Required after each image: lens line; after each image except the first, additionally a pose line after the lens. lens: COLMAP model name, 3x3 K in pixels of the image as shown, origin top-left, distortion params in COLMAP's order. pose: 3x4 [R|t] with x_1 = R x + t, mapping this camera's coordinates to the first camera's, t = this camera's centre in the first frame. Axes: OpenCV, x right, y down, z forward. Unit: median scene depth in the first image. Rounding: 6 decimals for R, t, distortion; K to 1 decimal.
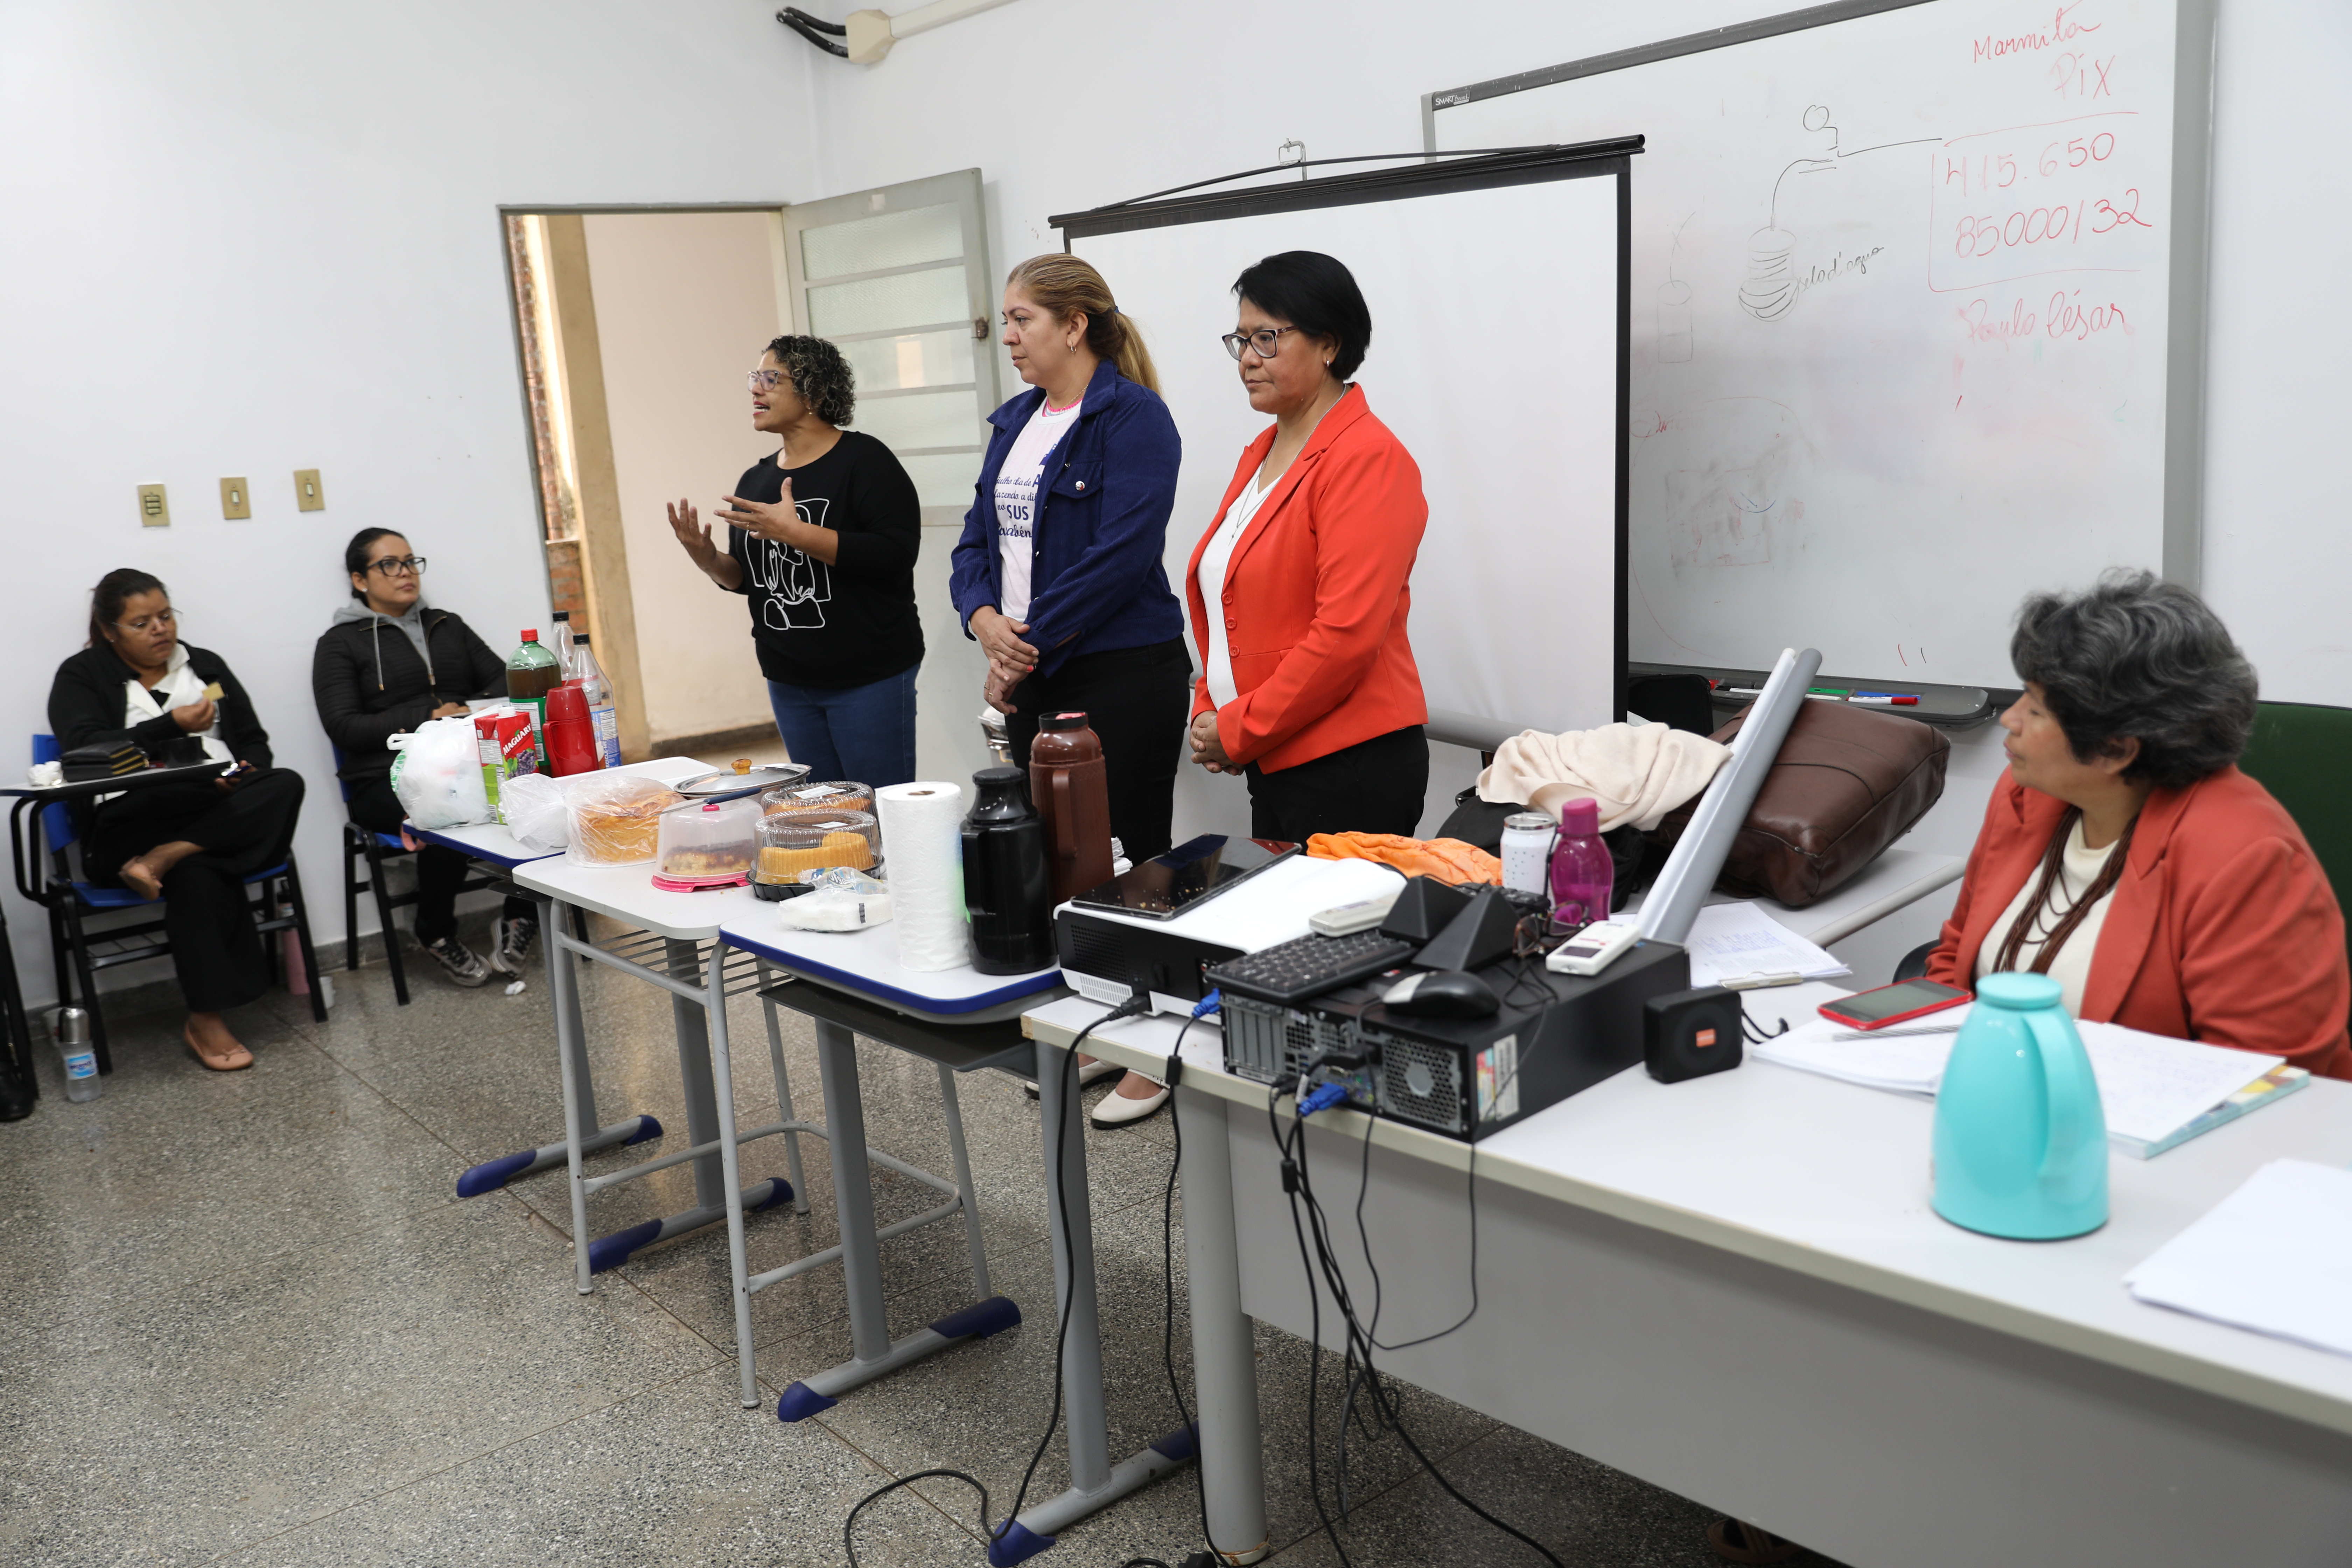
lens RADIAL K [[2017.0, 0, 1150.1], [0, 2017.0, 787.6], [0, 0, 1]] dist [-0.040170, 0.068820]
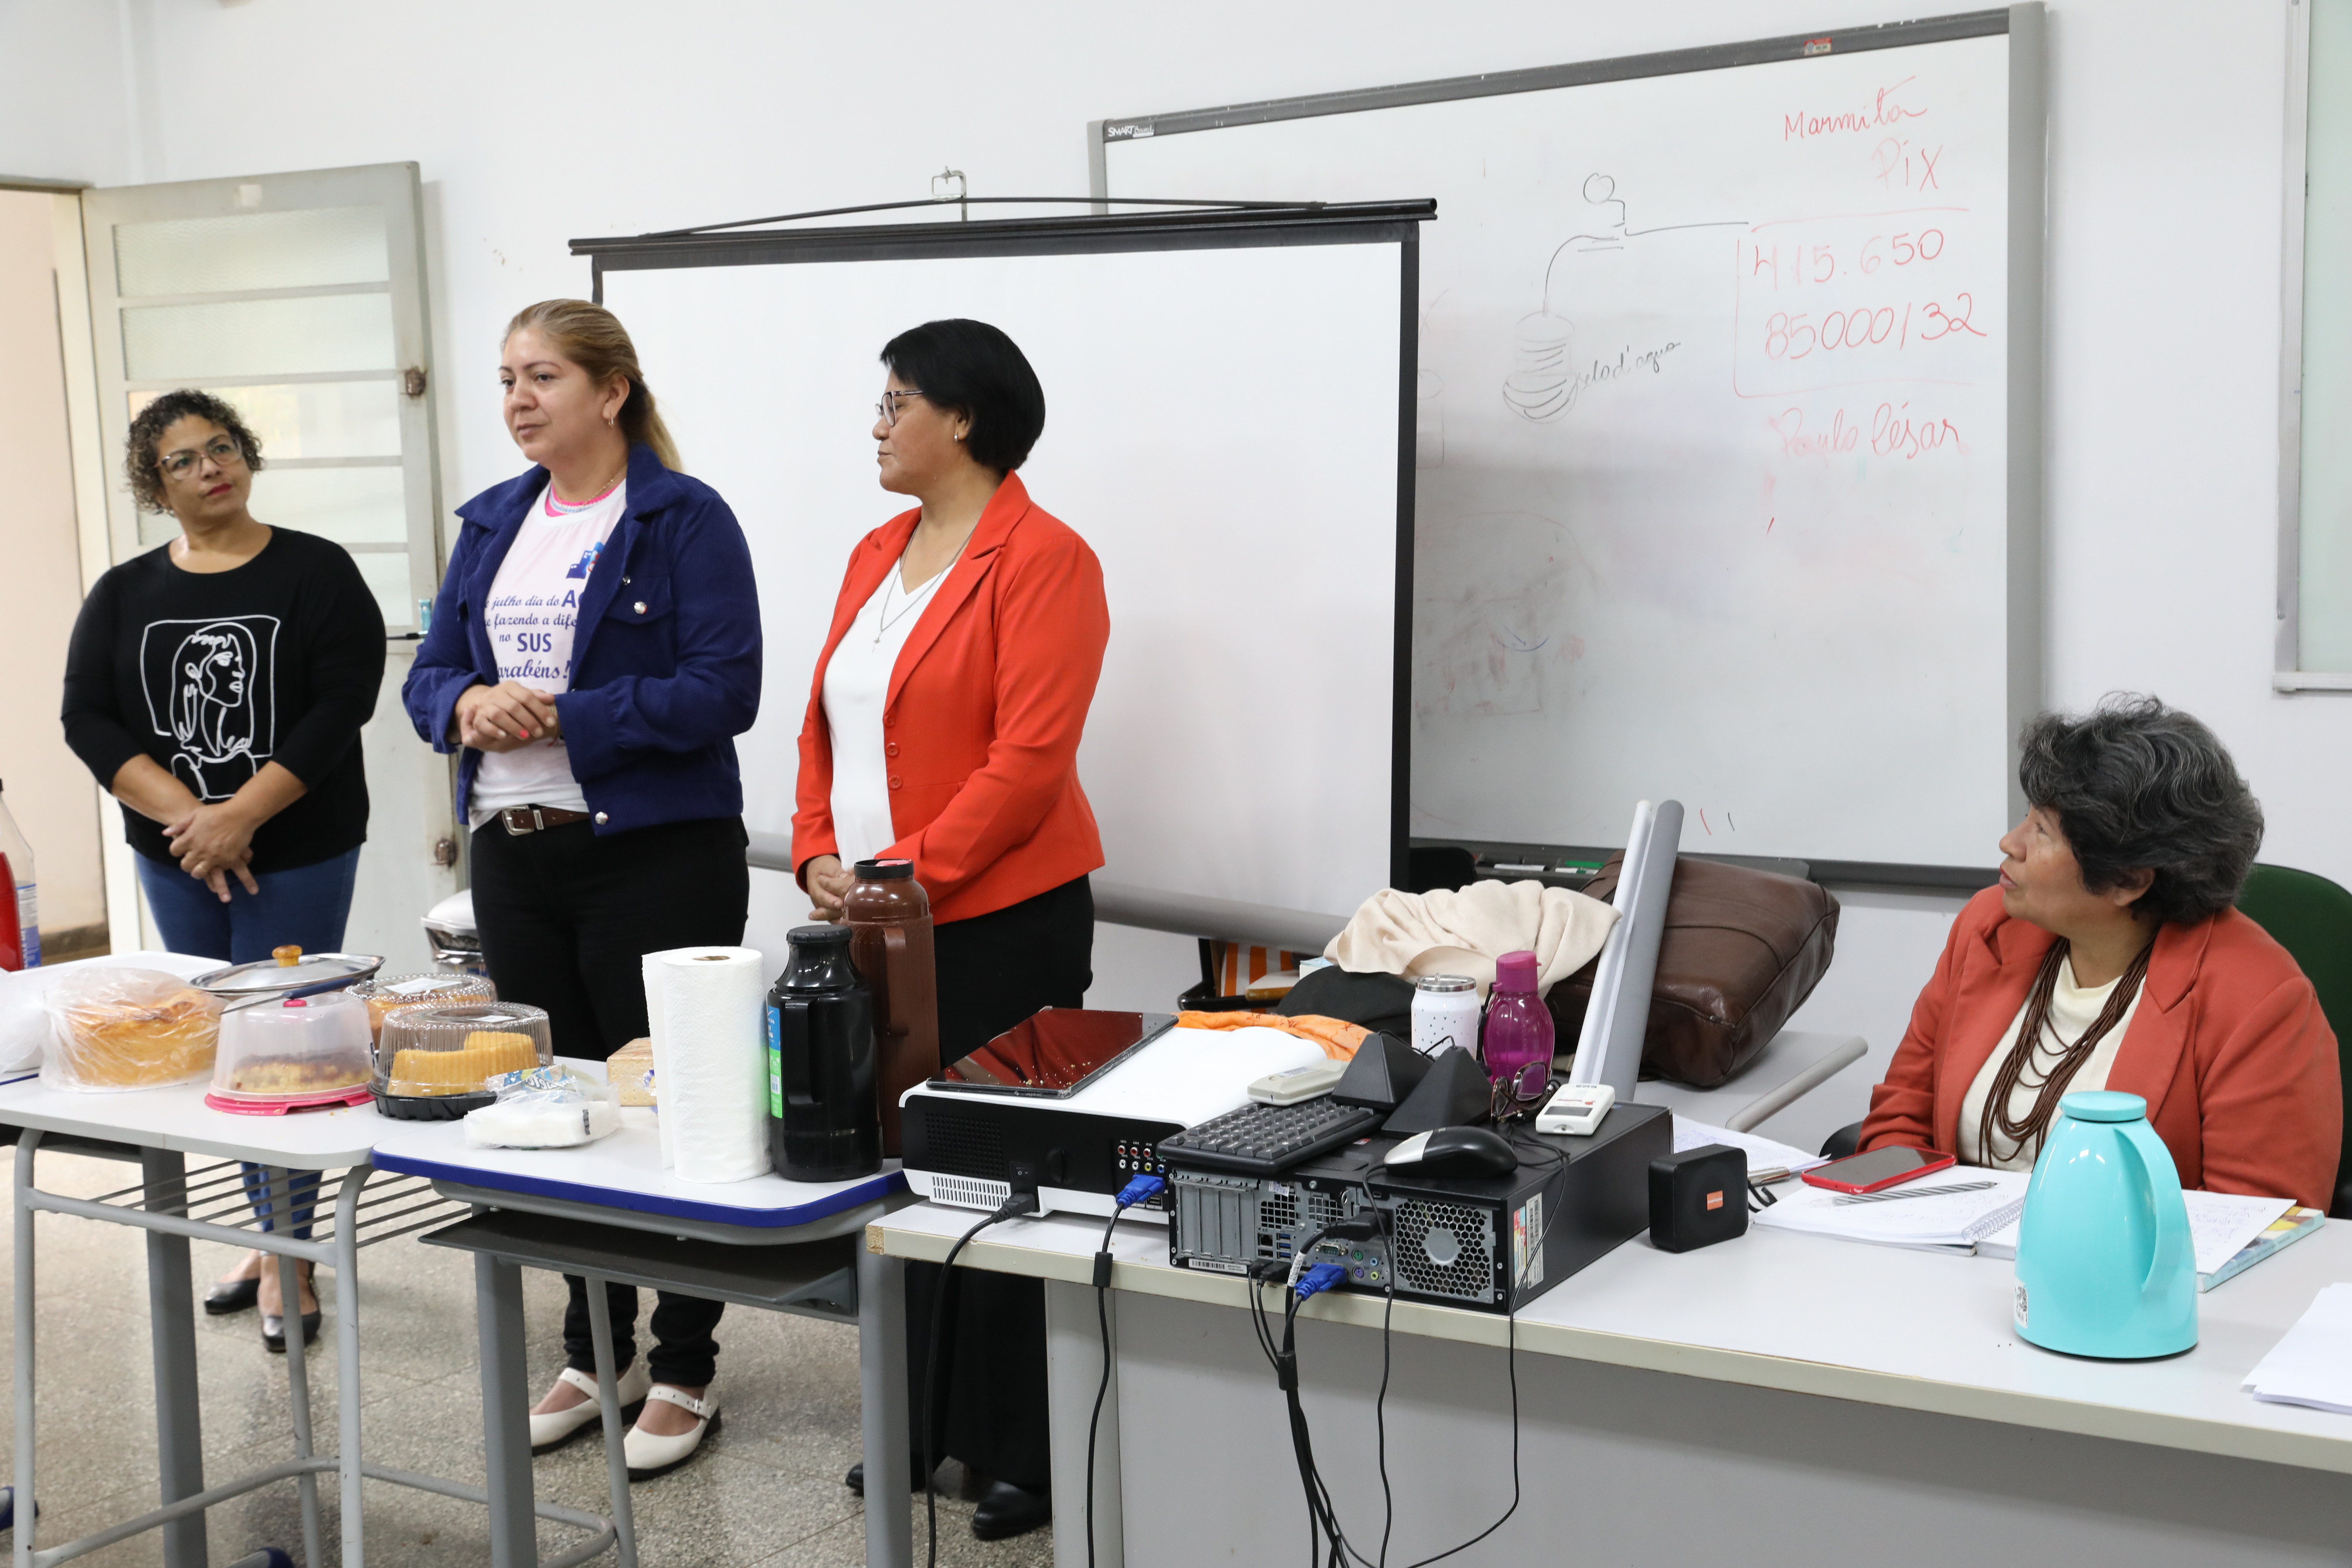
lens RADIAL K [[2959.1, 0, 1179.2], [0, 2959.1, 788.1], [0, 0, 1]] dist [0.091578, 0.000000]
pose [[0.960720, 0.011683, 0.277272, -0.174366], [0.015402, 0.995329, -0.095302, 0.033638], [-0.277090, 0.095829, 0.956053, -0.122560]]
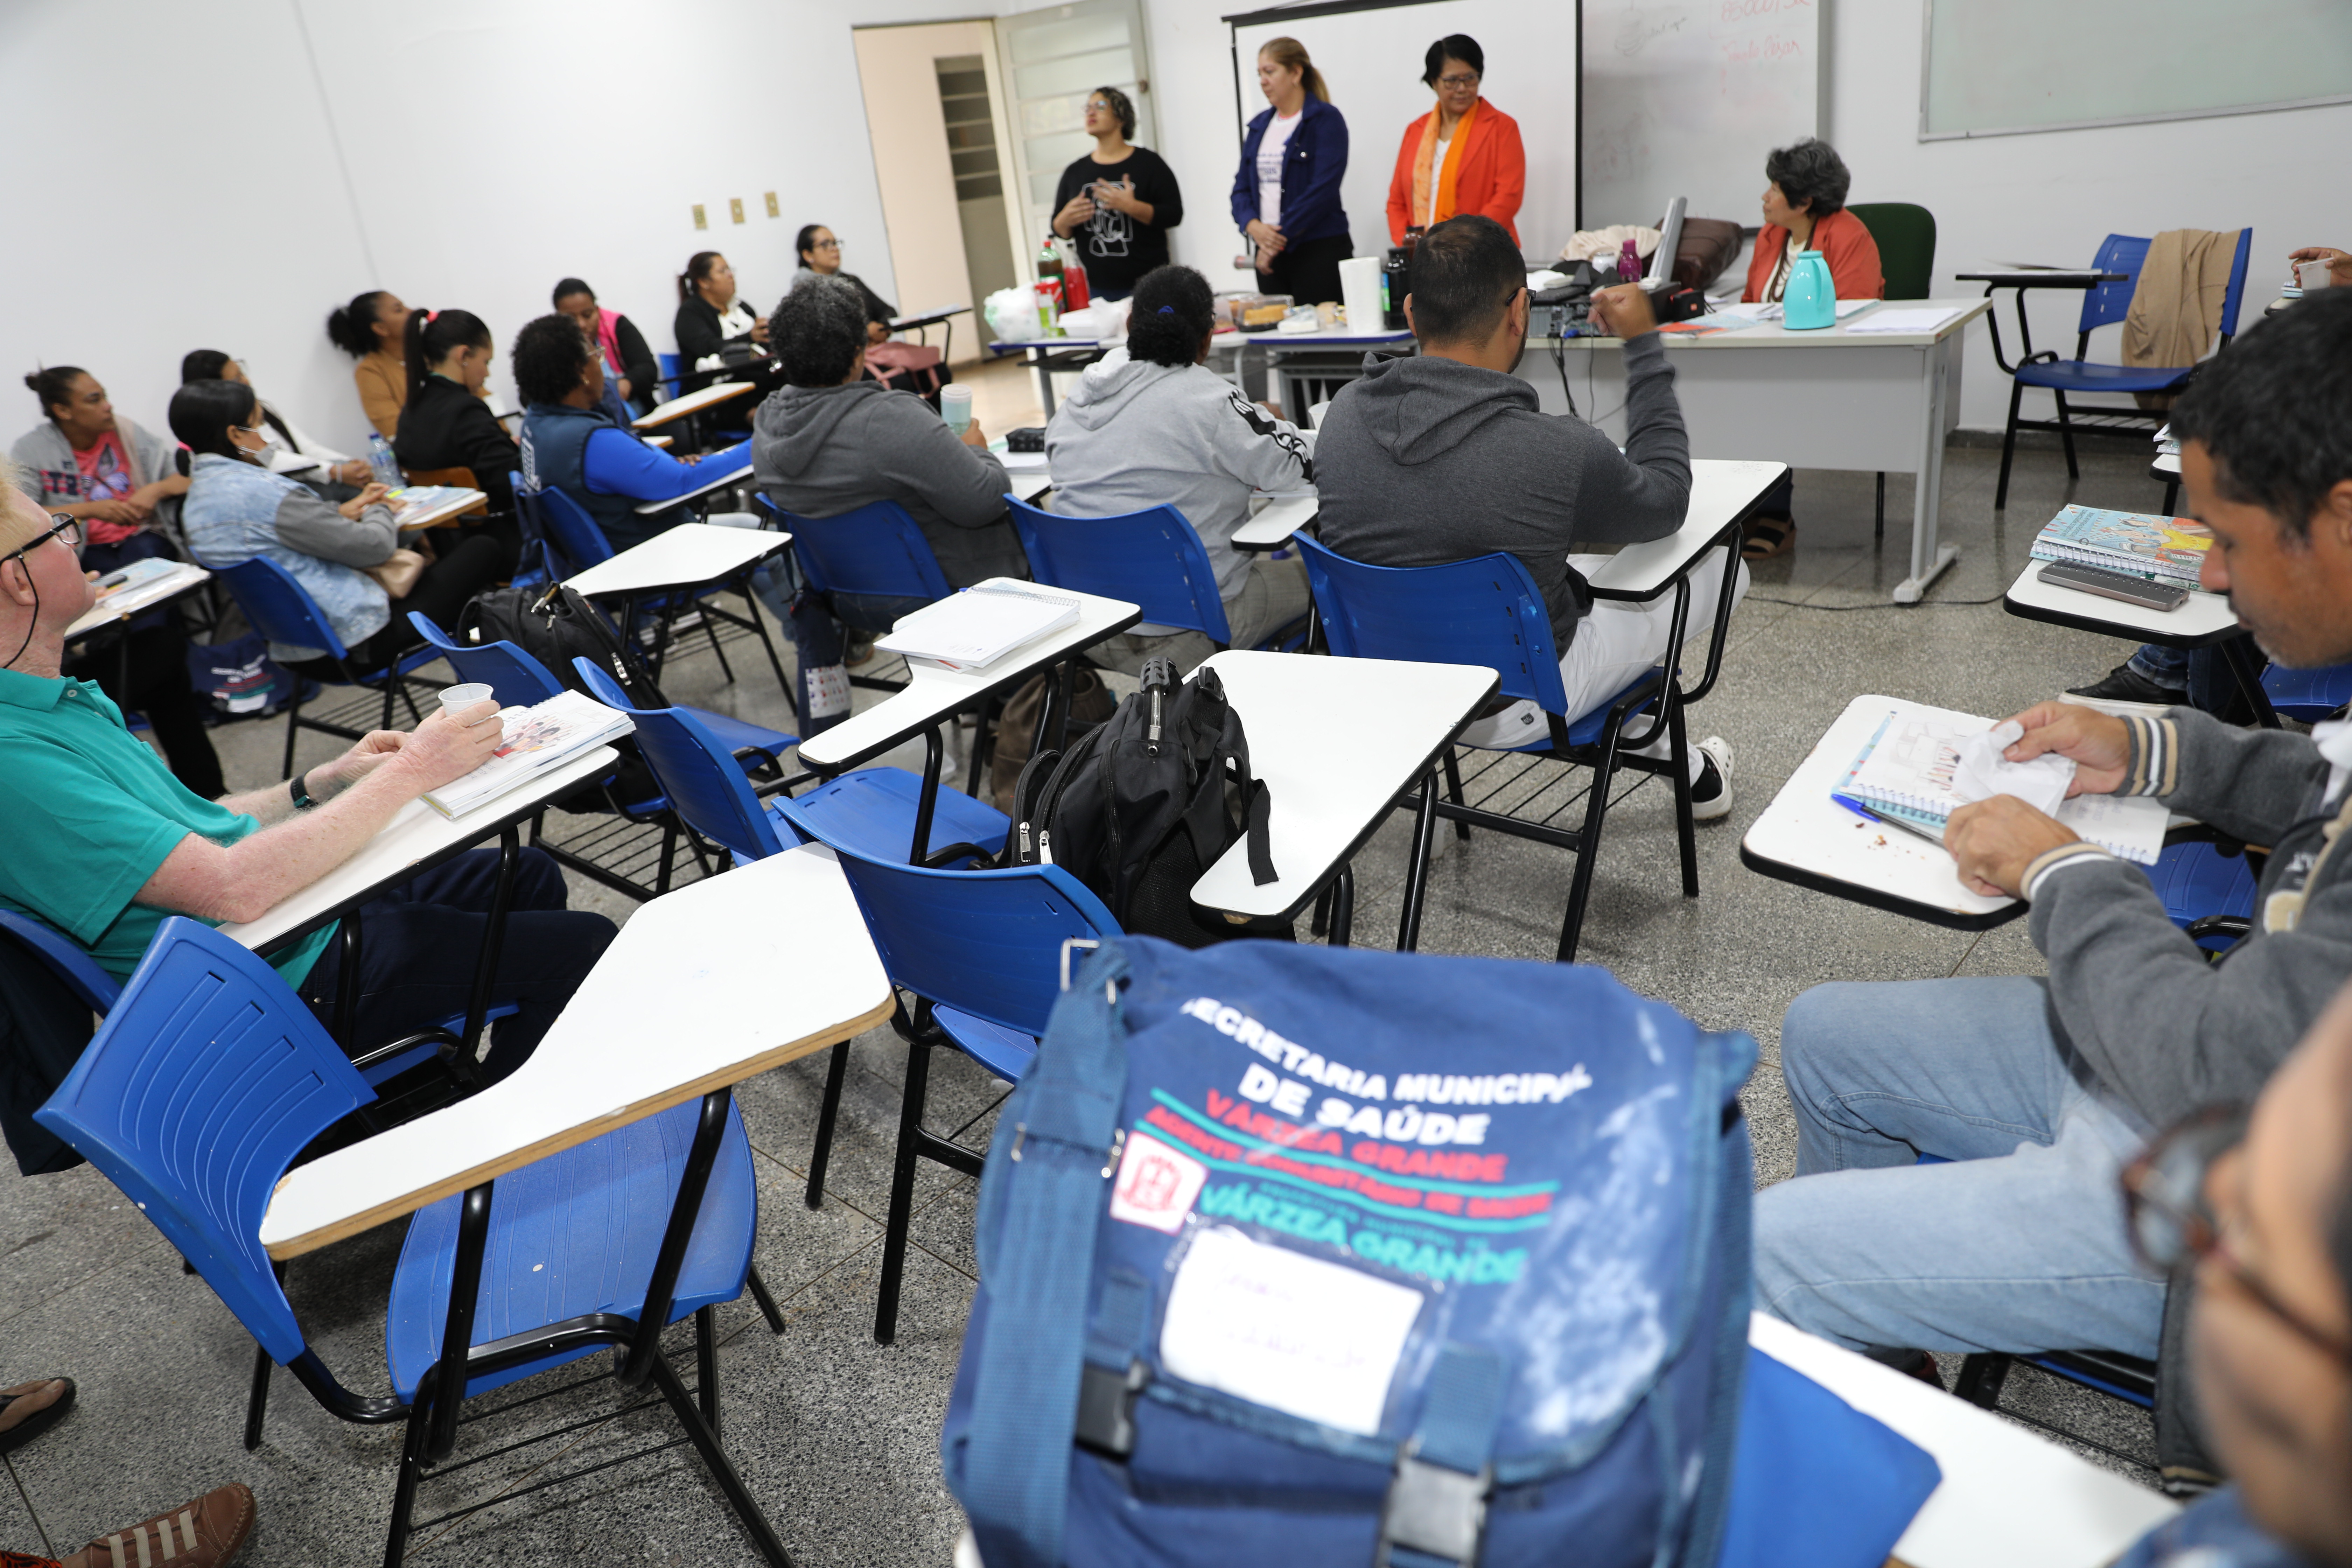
lens RADIAL K [[1626.3, 0, 1151.2], [0, 1626.3, 808.5], [0, 0, 1]] dist [-0.100014, 0.072450]
pose [[0.989284, -0.099074, 0.107248, -0.431816], [0.077304, 0.978559, 0.190908, 0.176006], [-0.123862, -0.180571, 0.975732, -0.677089]]
